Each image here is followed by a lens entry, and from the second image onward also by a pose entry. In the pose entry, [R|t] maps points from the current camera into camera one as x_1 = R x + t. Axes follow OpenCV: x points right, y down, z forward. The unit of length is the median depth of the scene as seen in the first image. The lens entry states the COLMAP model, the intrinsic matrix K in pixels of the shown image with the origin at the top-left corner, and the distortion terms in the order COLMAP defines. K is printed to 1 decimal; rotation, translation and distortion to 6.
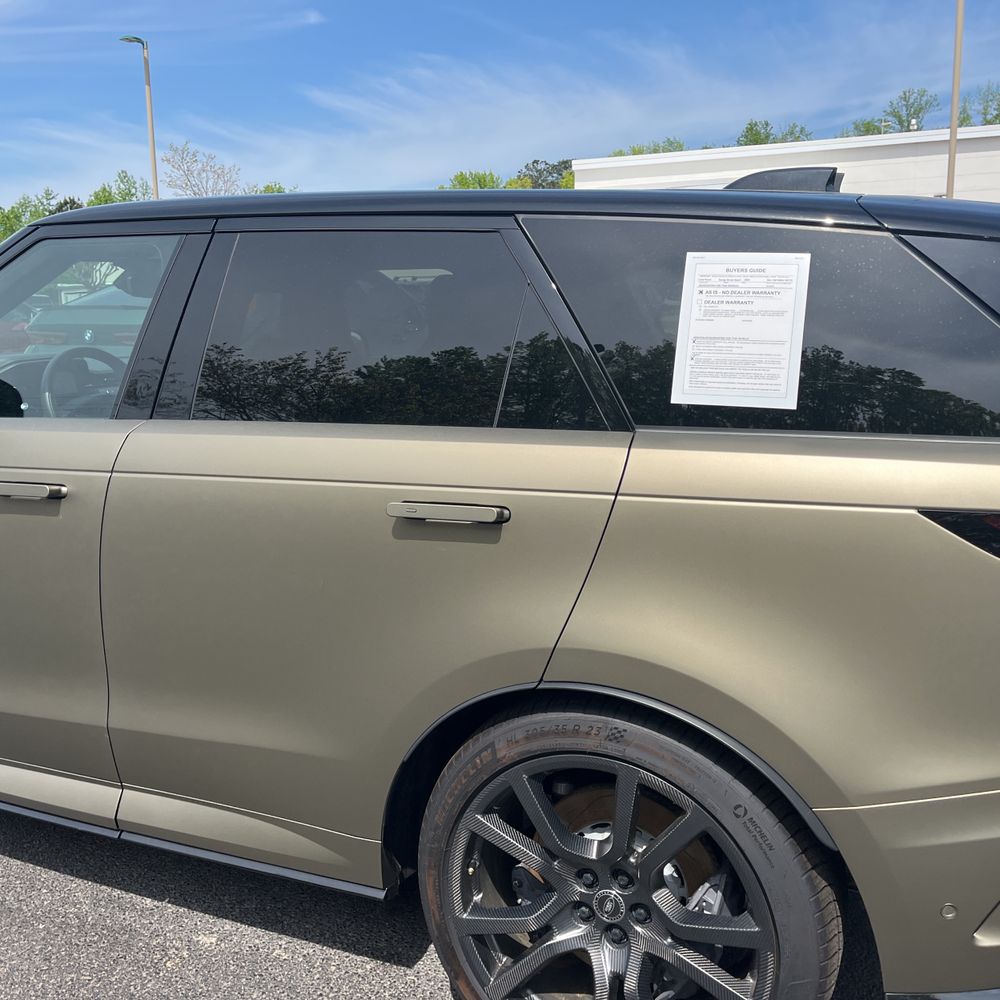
lens RADIAL K [[1056.8, 0, 551.4], [0, 1056.8, 522.0], [0, 0, 1]] dist [0.037917, 0.000000]
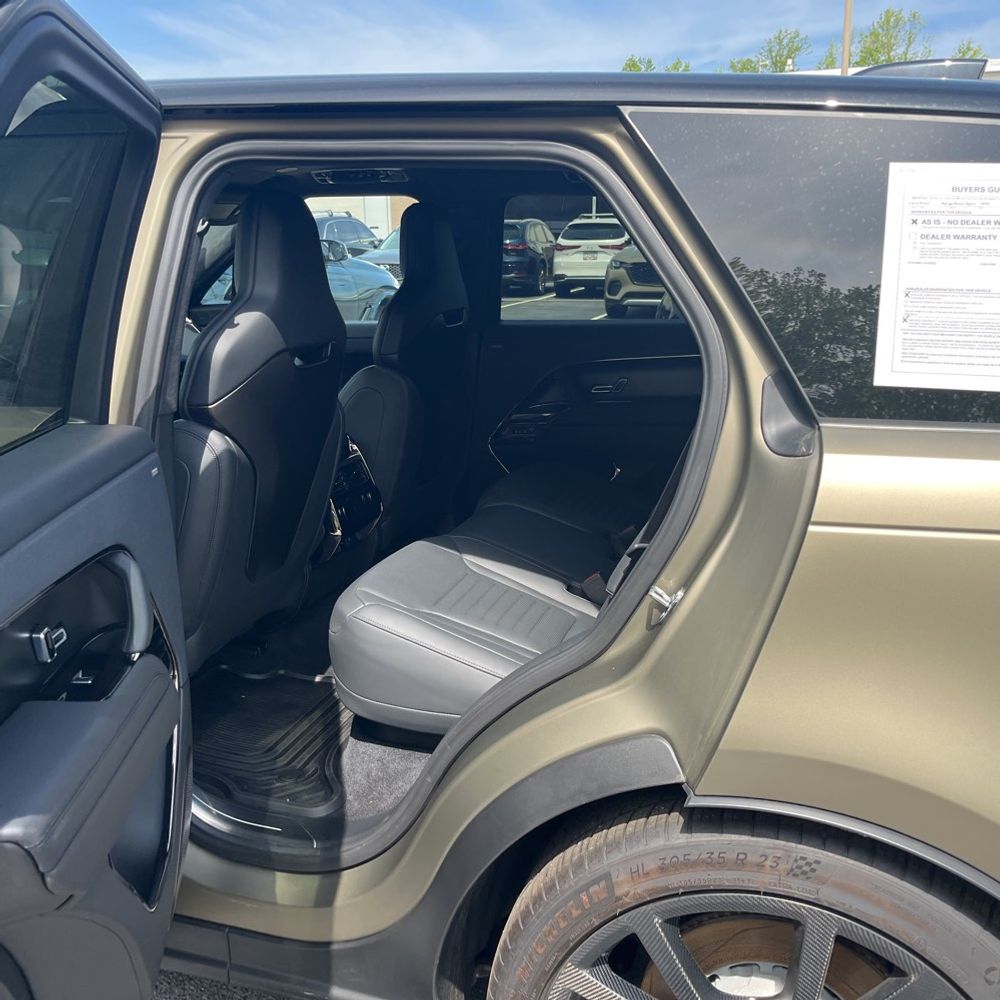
lens RADIAL K [[1019.1, 0, 529.1], [0, 1019.1, 515.9], [0, 0, 1]] dist [0.028922, 0.000000]
pose [[0.992956, -0.024410, 0.115938, -0.187773], [0.017738, 0.998145, 0.058243, -0.070788], [-0.117144, -0.055776, 0.991547, 0.364363]]
